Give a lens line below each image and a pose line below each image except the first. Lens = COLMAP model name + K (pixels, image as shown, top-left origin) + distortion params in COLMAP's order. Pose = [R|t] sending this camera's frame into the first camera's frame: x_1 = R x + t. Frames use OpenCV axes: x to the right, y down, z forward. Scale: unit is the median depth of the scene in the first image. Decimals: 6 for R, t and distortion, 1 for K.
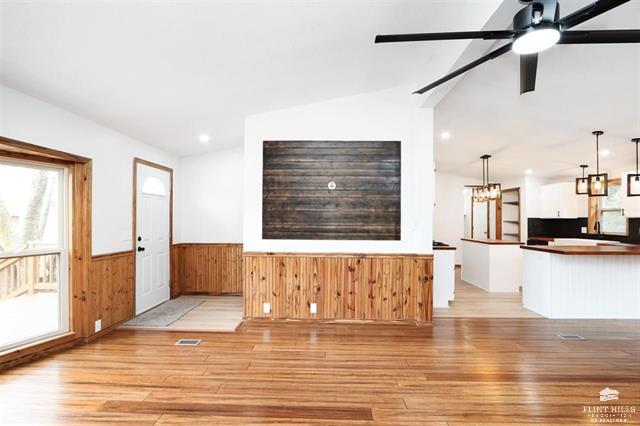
lens RADIAL K [[299.7, 0, 316.7], [0, 299.7, 216.4], [0, 0, 1]] dist [-0.020382, 0.005187]
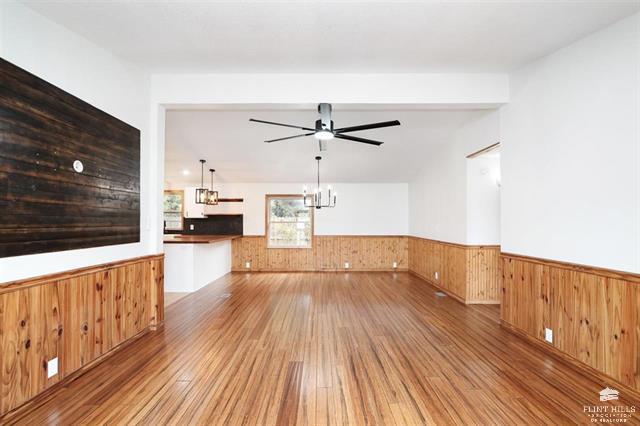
lens RADIAL K [[299.7, 0, 321.4], [0, 299.7, 216.6], [0, 0, 1]] dist [-0.020382, 0.005187]
pose [[-0.027842, 0.011013, 0.999552, -0.613134], [-0.013580, 0.999843, -0.011395, 0.007427], [-0.999520, -0.013891, -0.027688, 0.487744]]
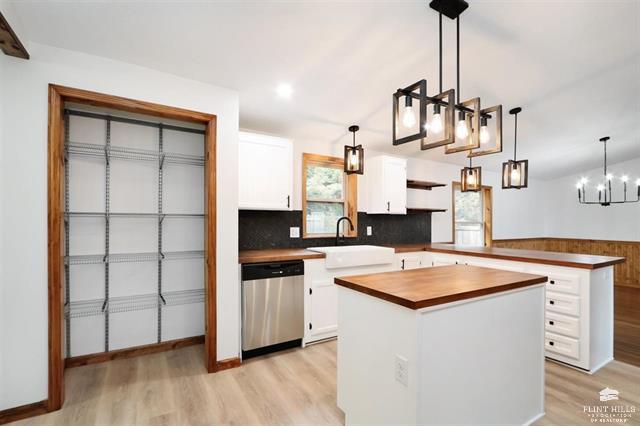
lens RADIAL K [[299.7, 0, 316.4], [0, 299.7, 213.1], [0, 0, 1]] dist [-0.020382, 0.005187]
pose [[-0.544596, 0.009348, 0.838646, 0.638809], [-0.025040, 0.999311, -0.027399, 0.038500], [-0.838325, -0.035921, -0.543987, 2.095199]]
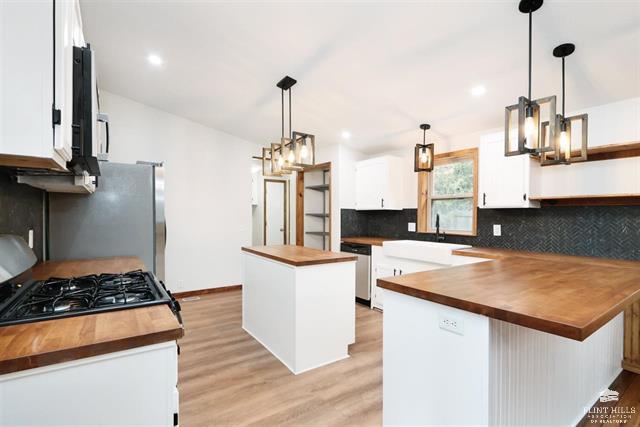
lens RADIAL K [[299.7, 0, 321.0], [0, 299.7, 212.6], [0, 0, 1]] dist [-0.020382, 0.005187]
pose [[0.795519, 0.003634, 0.605918, 0.514289], [-0.010557, 0.999913, 0.007864, 0.015654], [-0.605837, -0.012652, 0.795488, 0.933063]]
